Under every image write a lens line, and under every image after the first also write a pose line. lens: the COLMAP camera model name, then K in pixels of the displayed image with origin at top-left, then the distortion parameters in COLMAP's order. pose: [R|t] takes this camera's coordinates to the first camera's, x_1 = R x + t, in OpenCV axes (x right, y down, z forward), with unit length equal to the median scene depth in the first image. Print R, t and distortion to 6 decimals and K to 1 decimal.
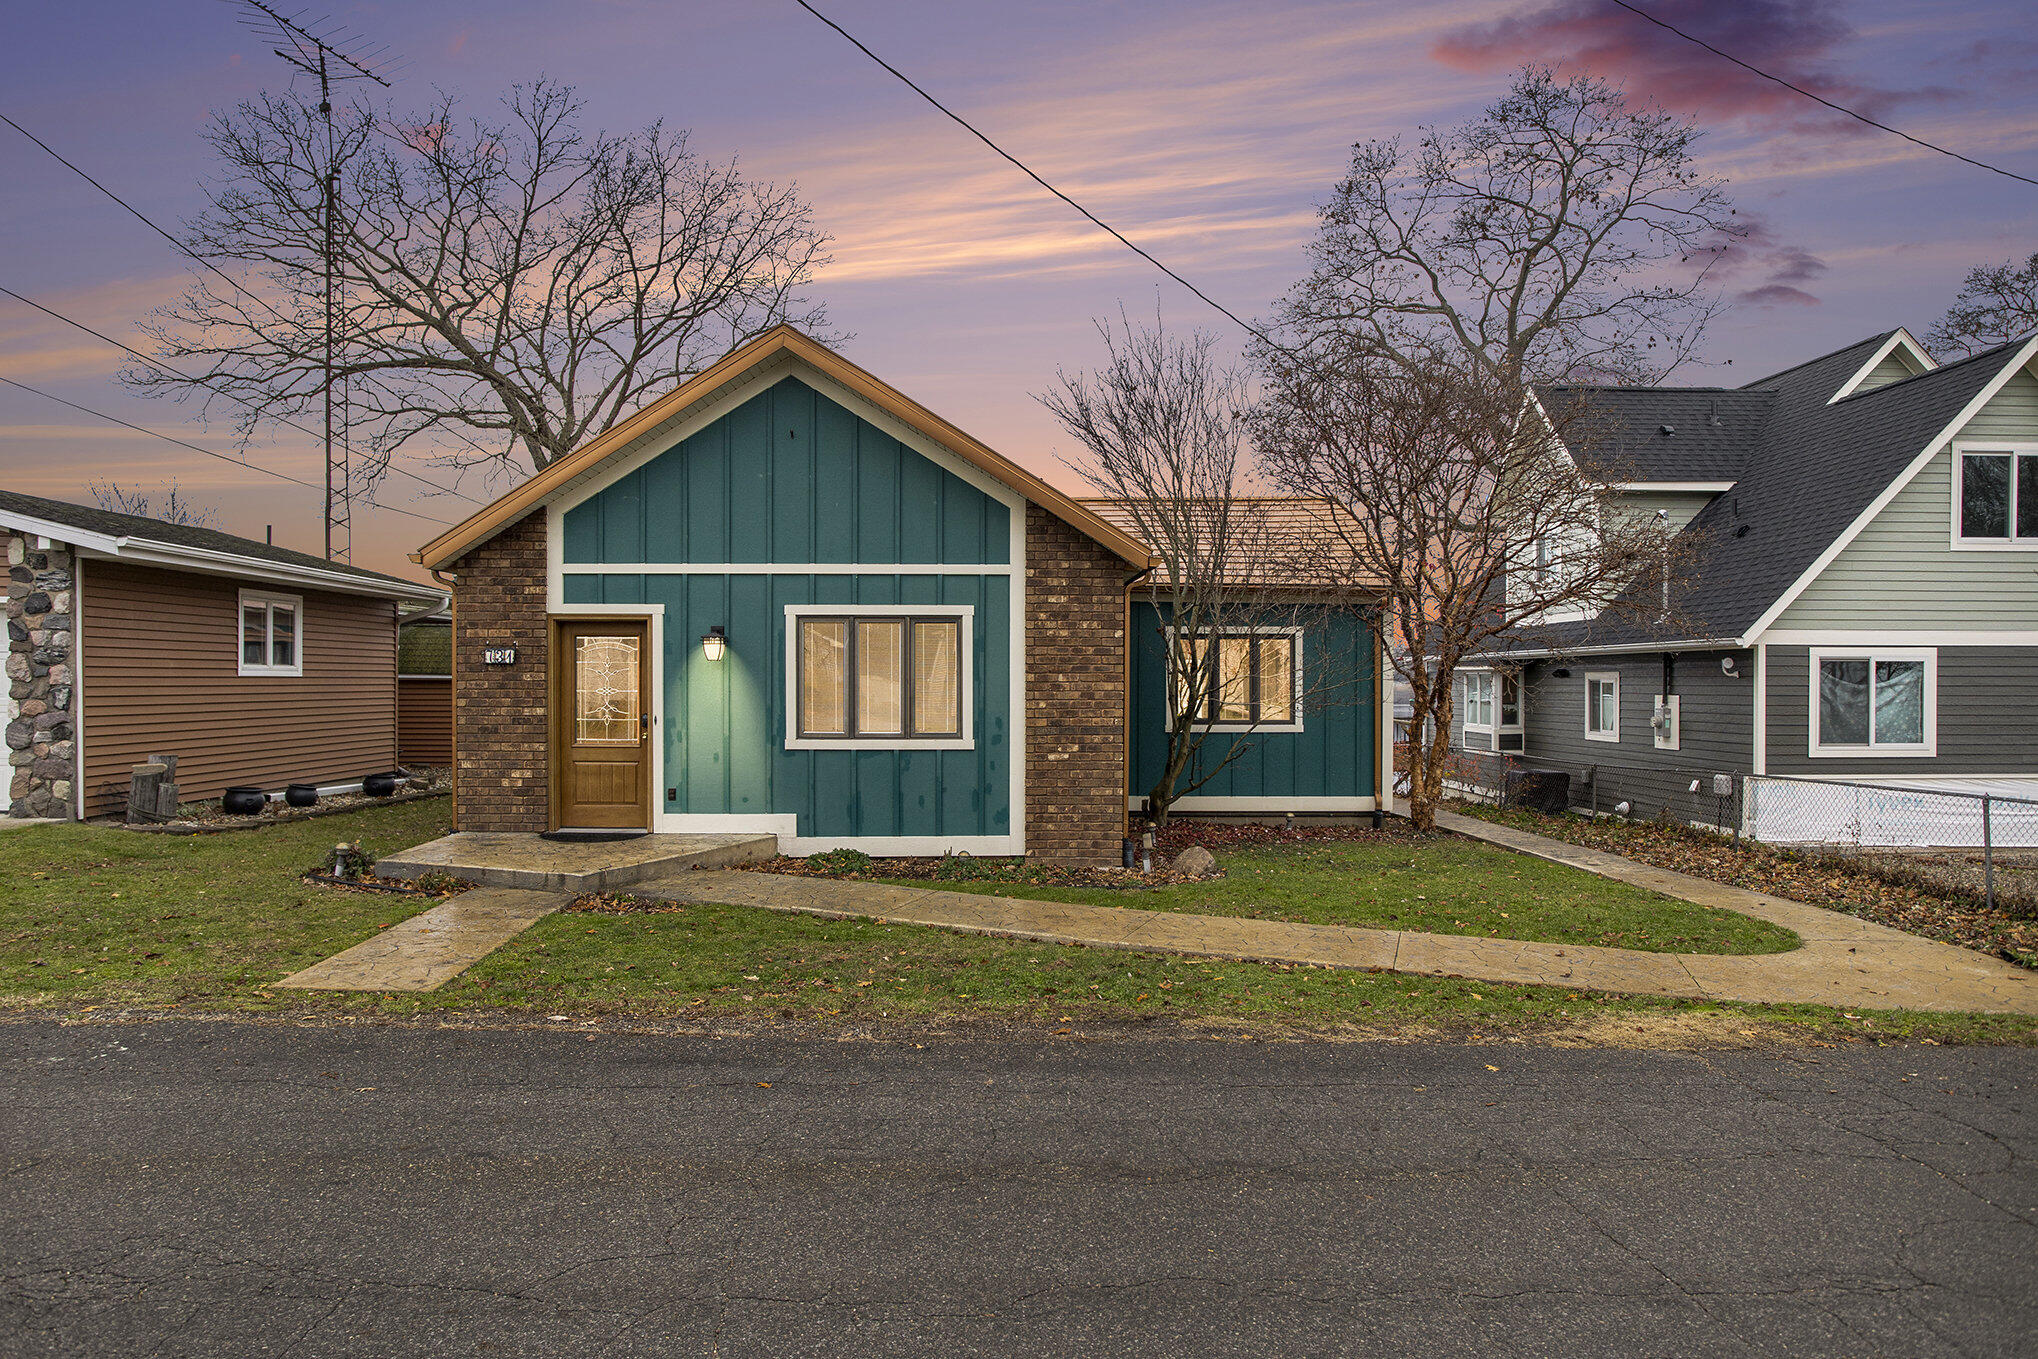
lens RADIAL K [[1355.9, 0, 1016.4], [0, 1355.9, 682.7], [0, 0, 1]] dist [-0.000756, -0.000410]
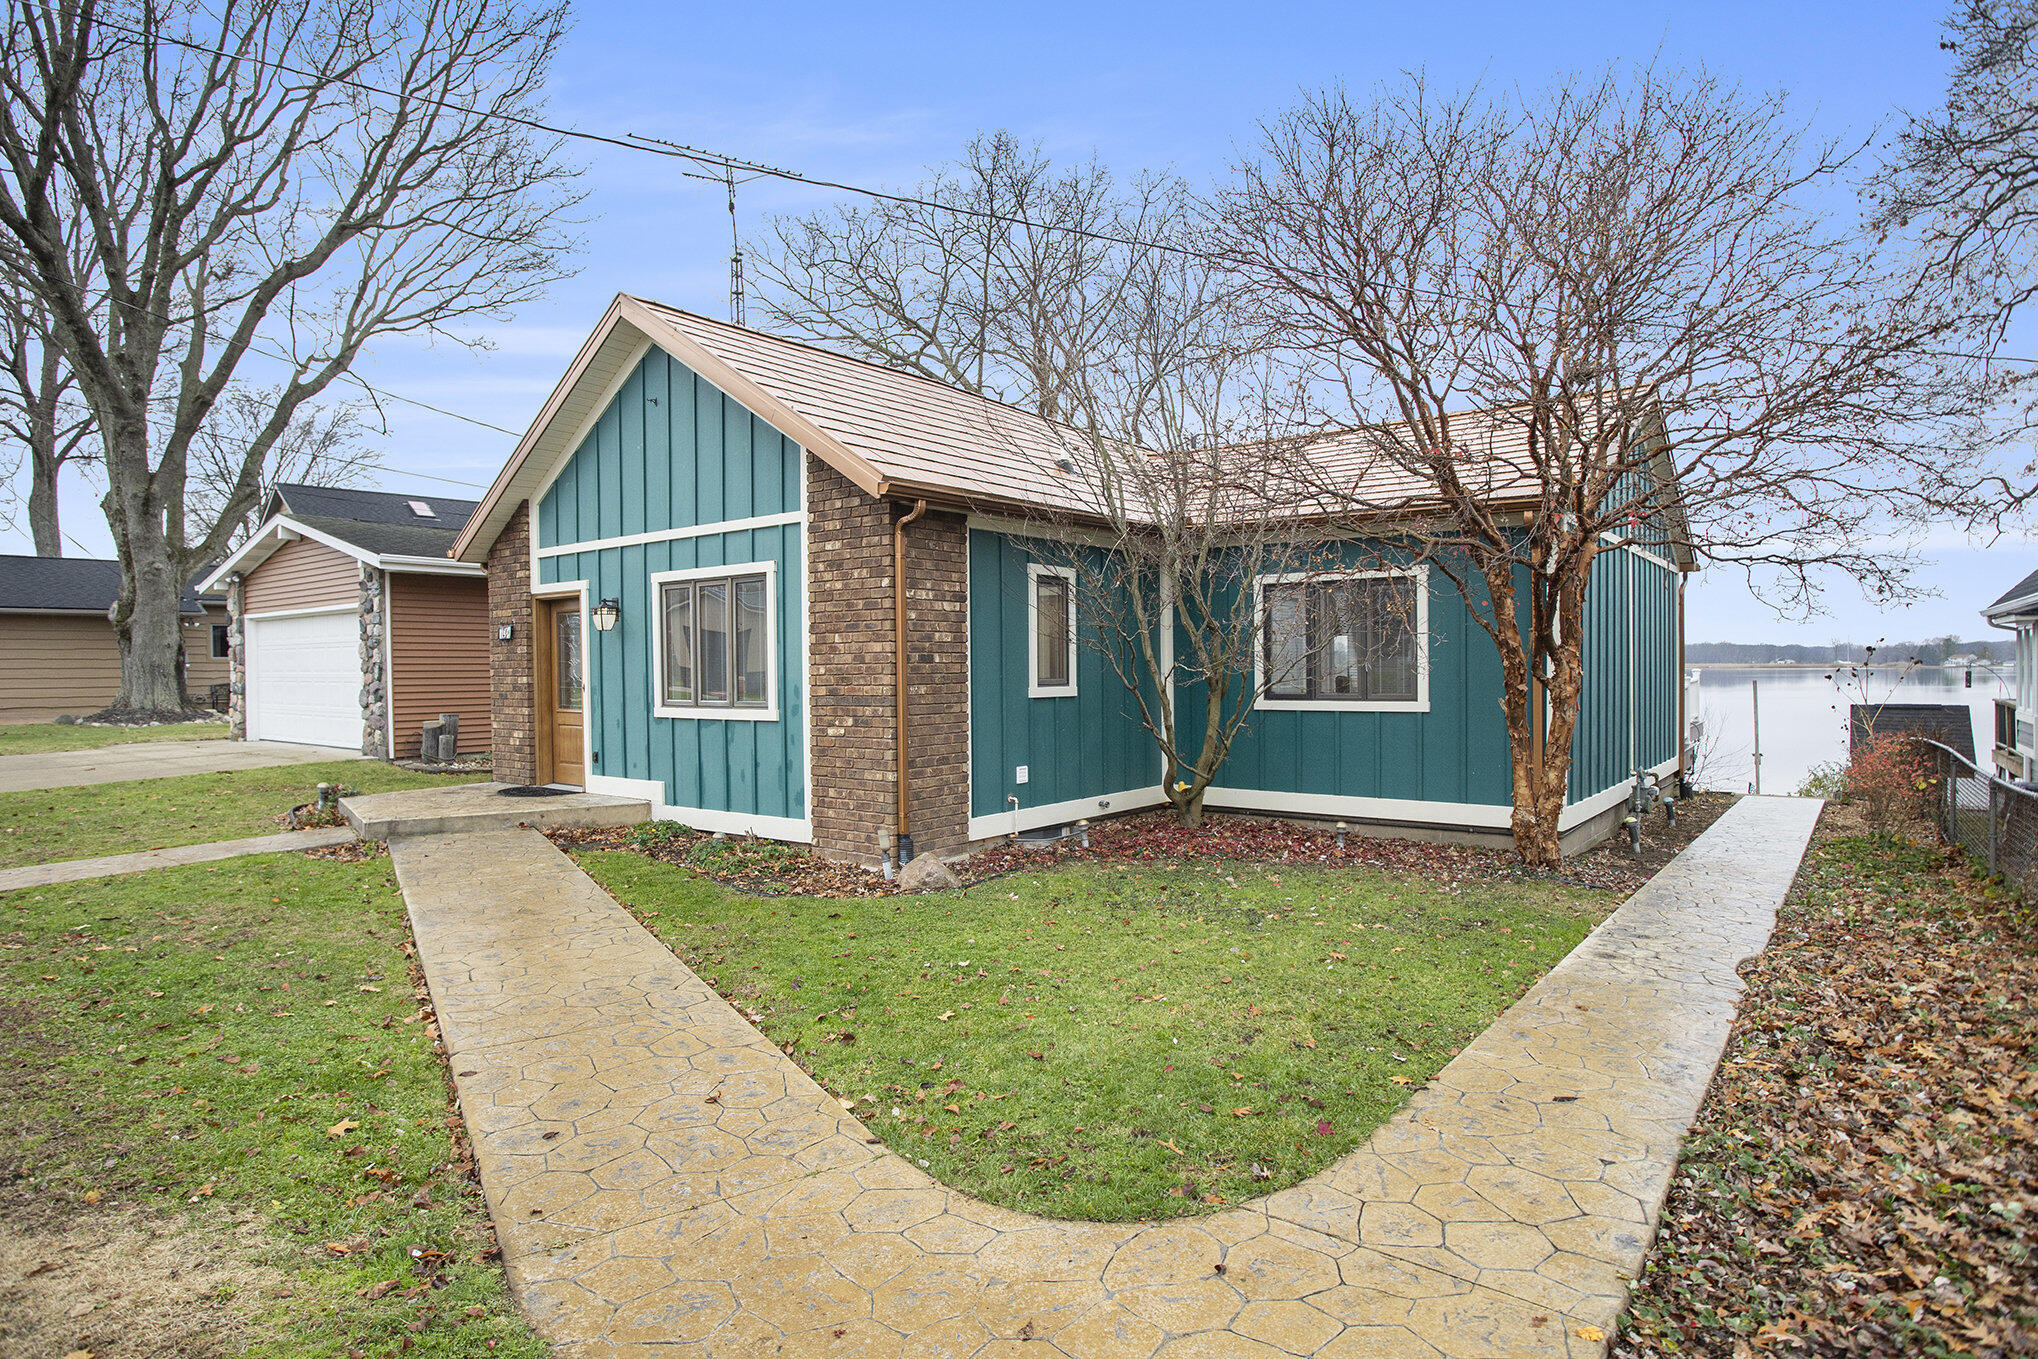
lens RADIAL K [[1144.0, 0, 1018.9], [0, 1144.0, 682.7], [0, 0, 1]] dist [-0.001375, -0.000107]
pose [[0.766392, -0.002374, -0.642369, 0.577833], [0.013056, 0.999844, 0.011882, 0.016988], [0.642240, -0.017493, 0.766304, 0.525282]]
